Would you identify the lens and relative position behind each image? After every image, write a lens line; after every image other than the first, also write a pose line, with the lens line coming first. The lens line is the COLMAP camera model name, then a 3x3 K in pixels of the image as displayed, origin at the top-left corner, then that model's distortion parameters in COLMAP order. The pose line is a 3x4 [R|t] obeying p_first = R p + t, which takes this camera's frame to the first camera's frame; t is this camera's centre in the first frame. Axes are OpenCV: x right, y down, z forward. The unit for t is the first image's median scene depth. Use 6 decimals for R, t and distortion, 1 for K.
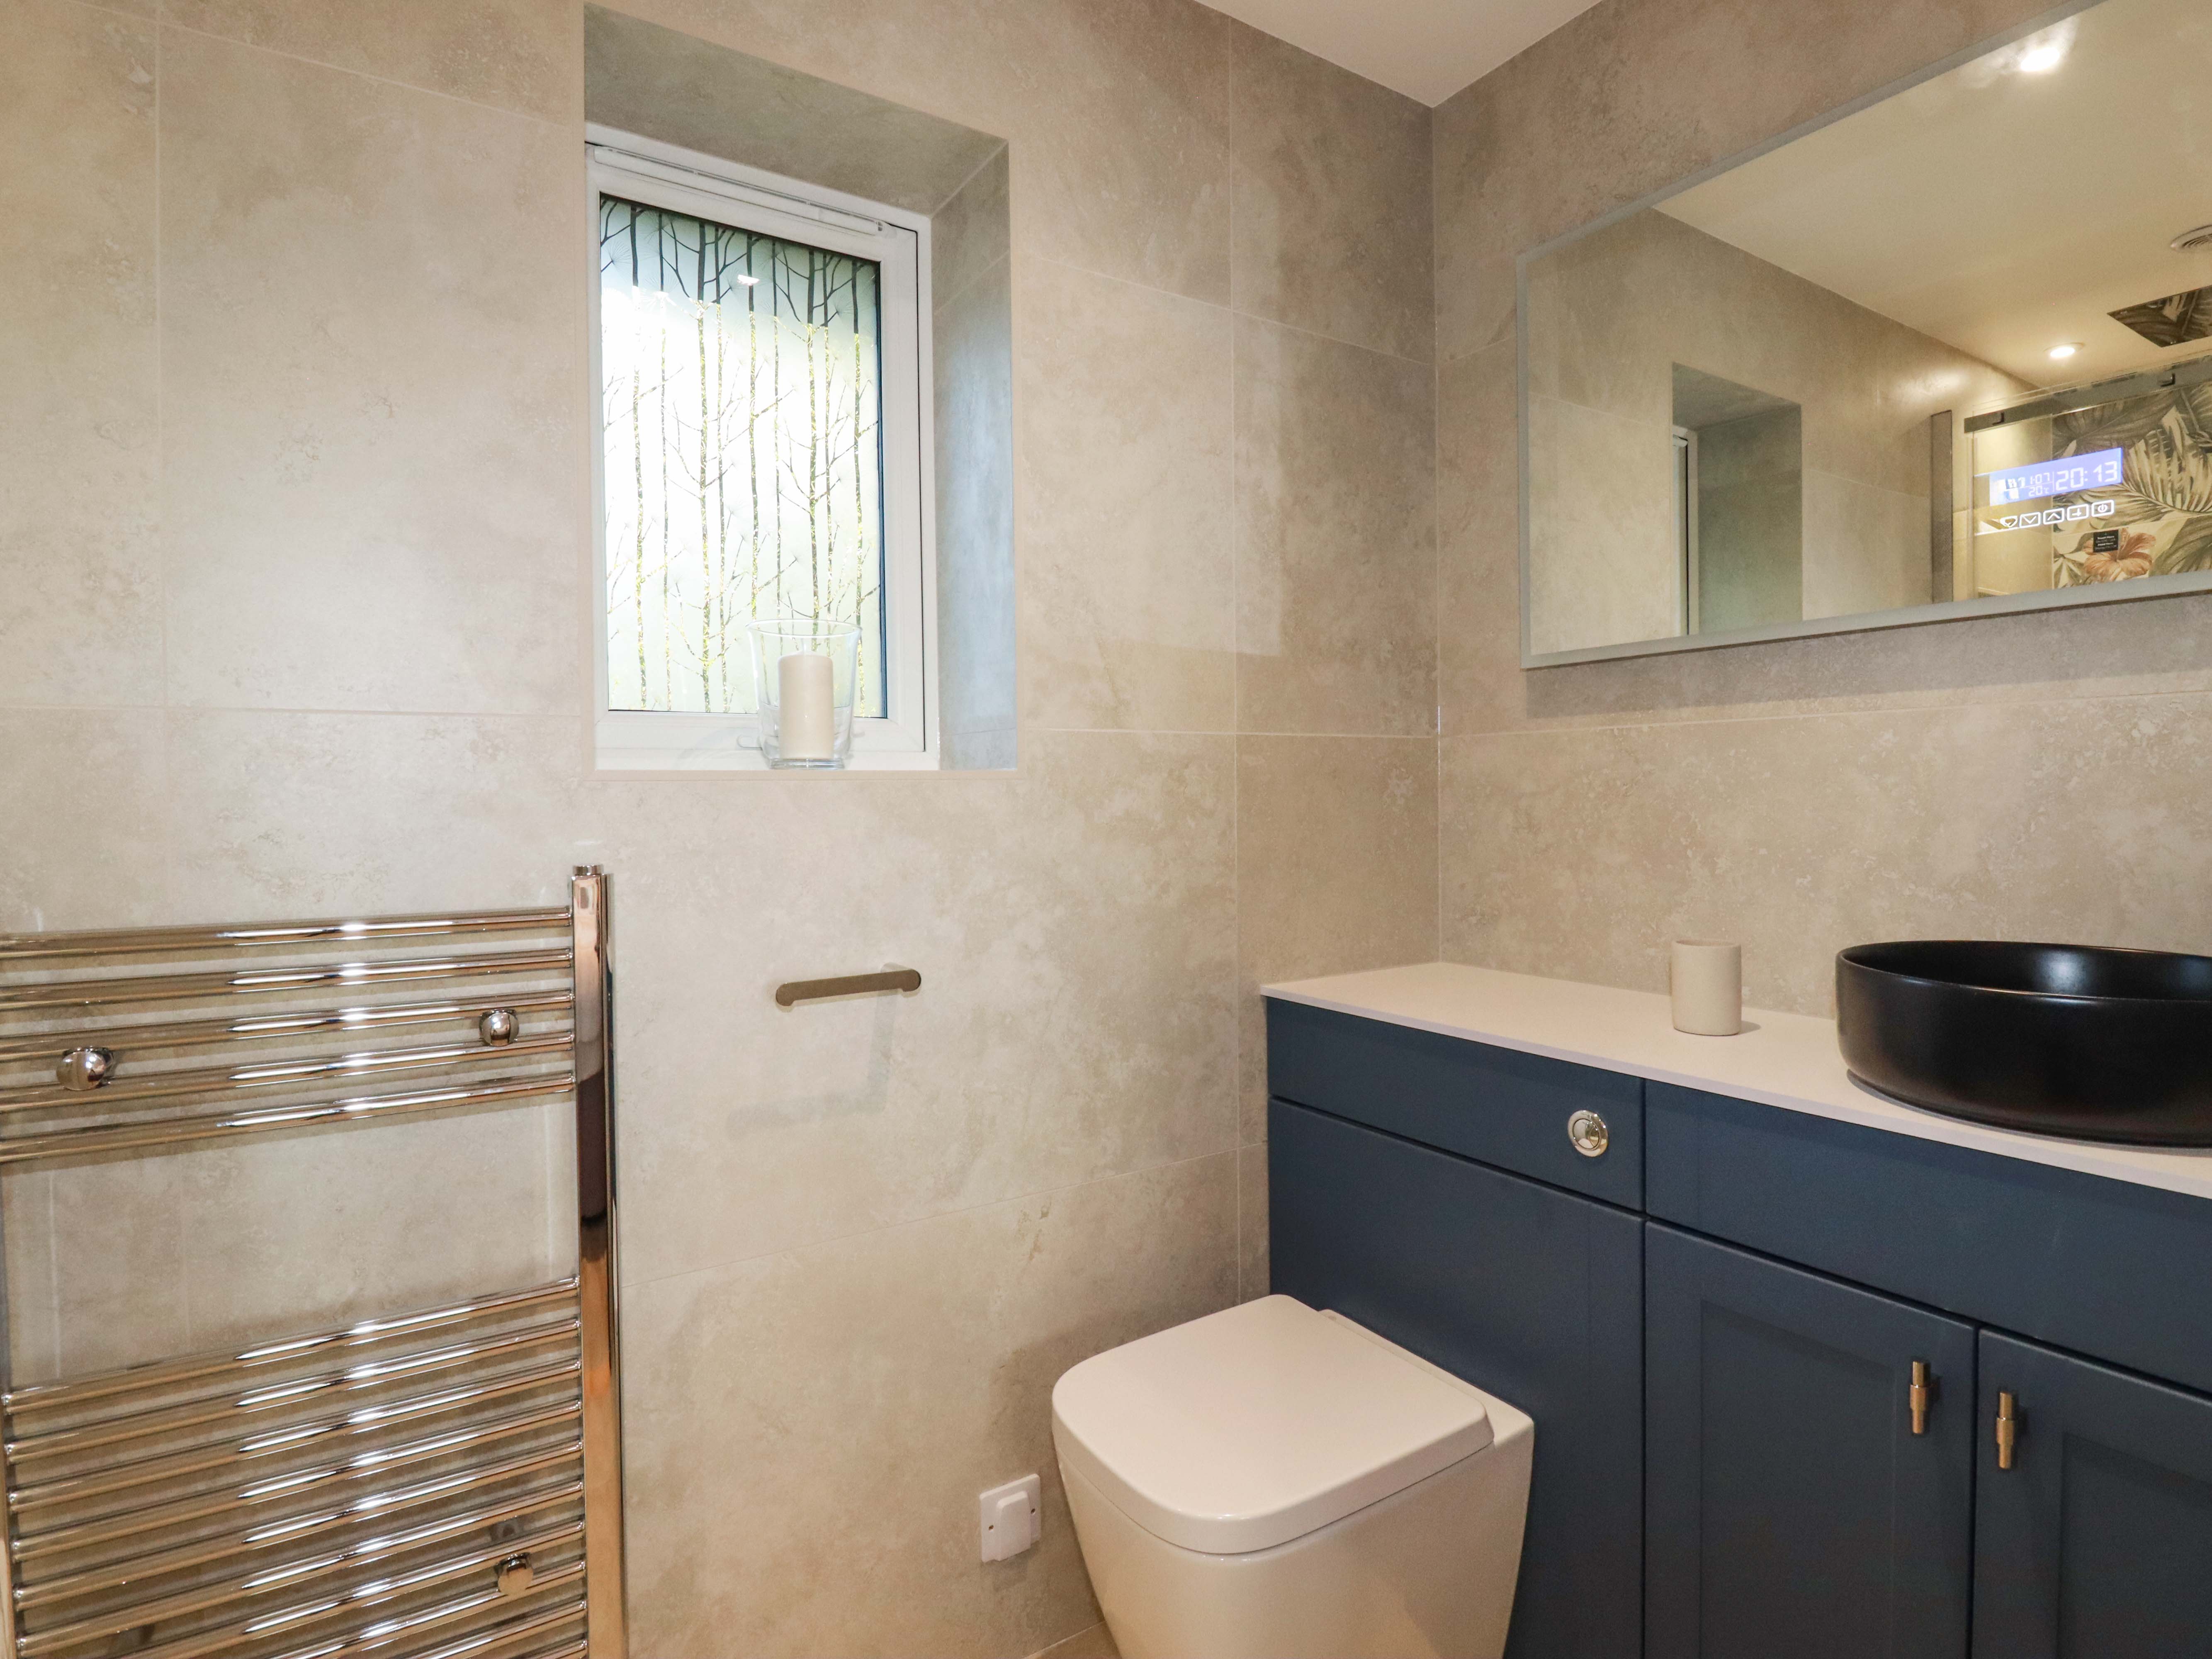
lens RADIAL K [[1161.6, 0, 1119.3], [0, 1161.6, 818.3], [0, 0, 1]] dist [0.003480, -0.013435]
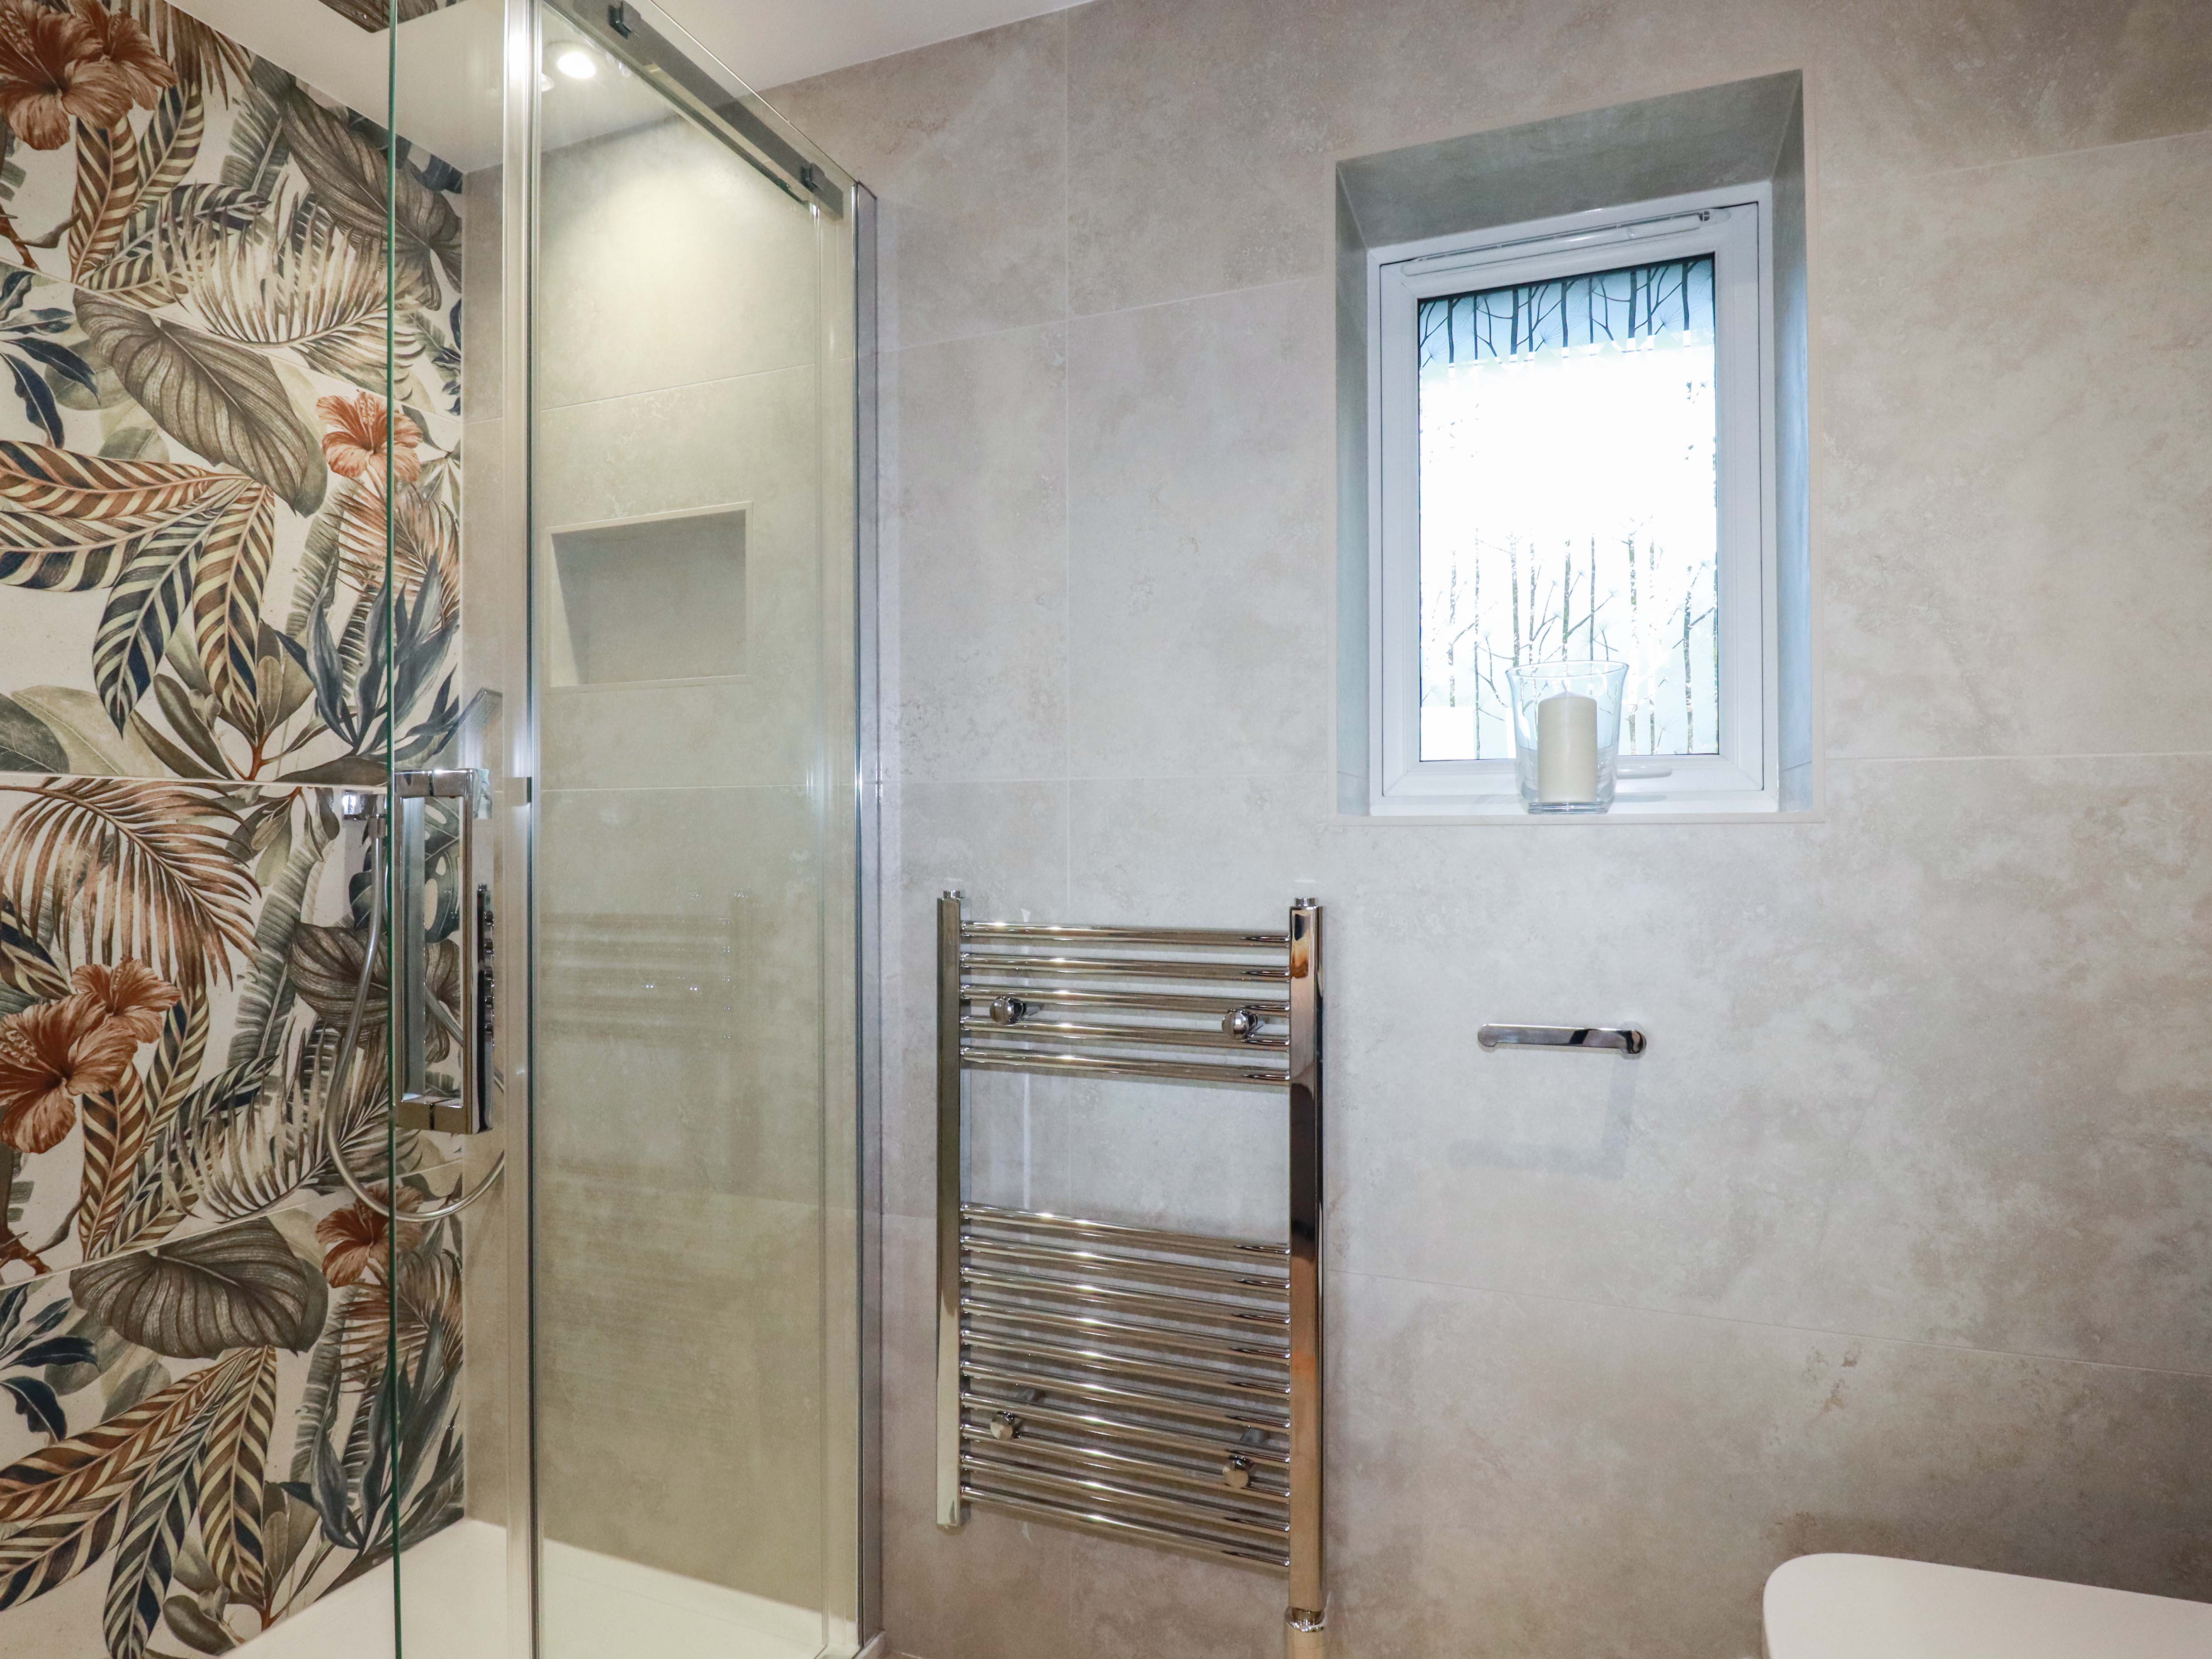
lens RADIAL K [[1161.6, 0, 1119.3], [0, 1161.6, 818.3], [0, 0, 1]] dist [0.003480, -0.013435]
pose [[0.594411, 0.000858, -0.804161, 0.278841], [-0.018344, 0.999754, -0.012492, -0.016929], [0.803952, 0.022177, 0.594281, 0.107271]]
